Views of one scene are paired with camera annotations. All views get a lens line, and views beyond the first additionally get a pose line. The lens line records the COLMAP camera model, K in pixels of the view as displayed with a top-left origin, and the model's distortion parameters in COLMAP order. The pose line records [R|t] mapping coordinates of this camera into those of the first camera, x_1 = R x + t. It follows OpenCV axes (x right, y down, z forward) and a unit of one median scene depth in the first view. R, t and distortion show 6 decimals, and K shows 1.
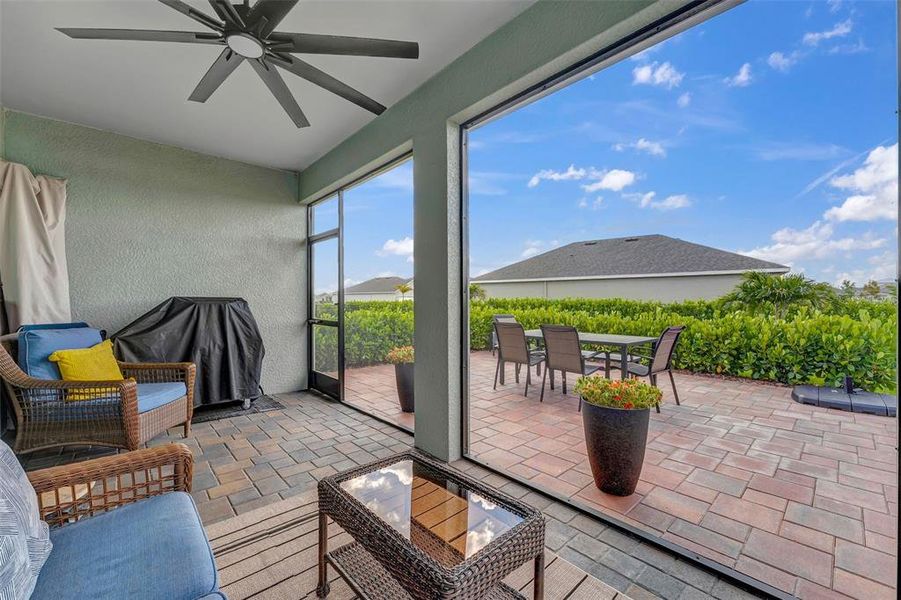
lens RADIAL K [[359.1, 0, 453.1], [0, 359.1, 301.5], [0, 0, 1]] dist [0.000487, -0.000134]
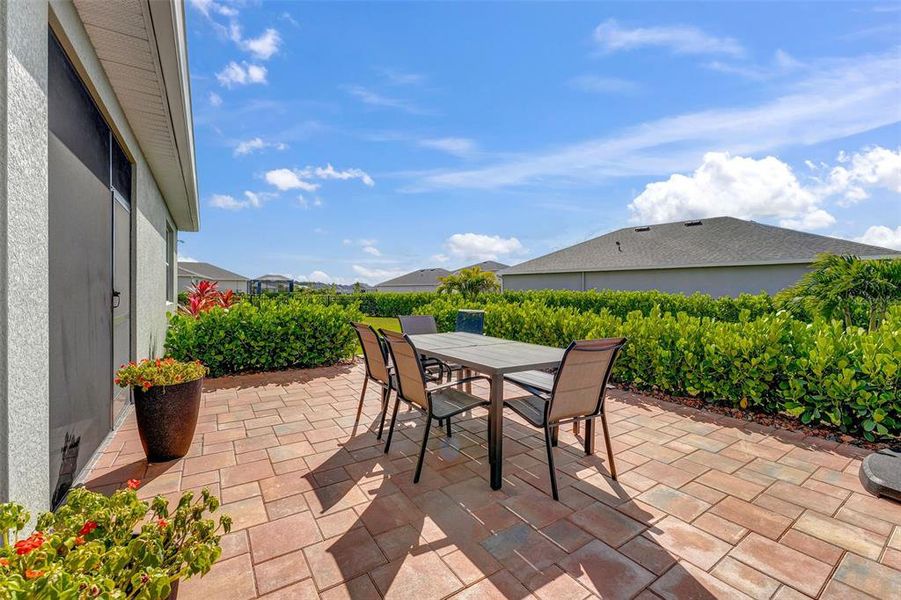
lens RADIAL K [[359.1, 0, 453.1], [0, 359.1, 301.5], [0, 0, 1]] dist [0.000487, -0.000134]
pose [[0.987173, 0.011200, -0.159261, 0.343720], [-0.008221, 0.999779, 0.019351, 0.002006], [0.159442, -0.017793, 0.987047, 0.304491]]
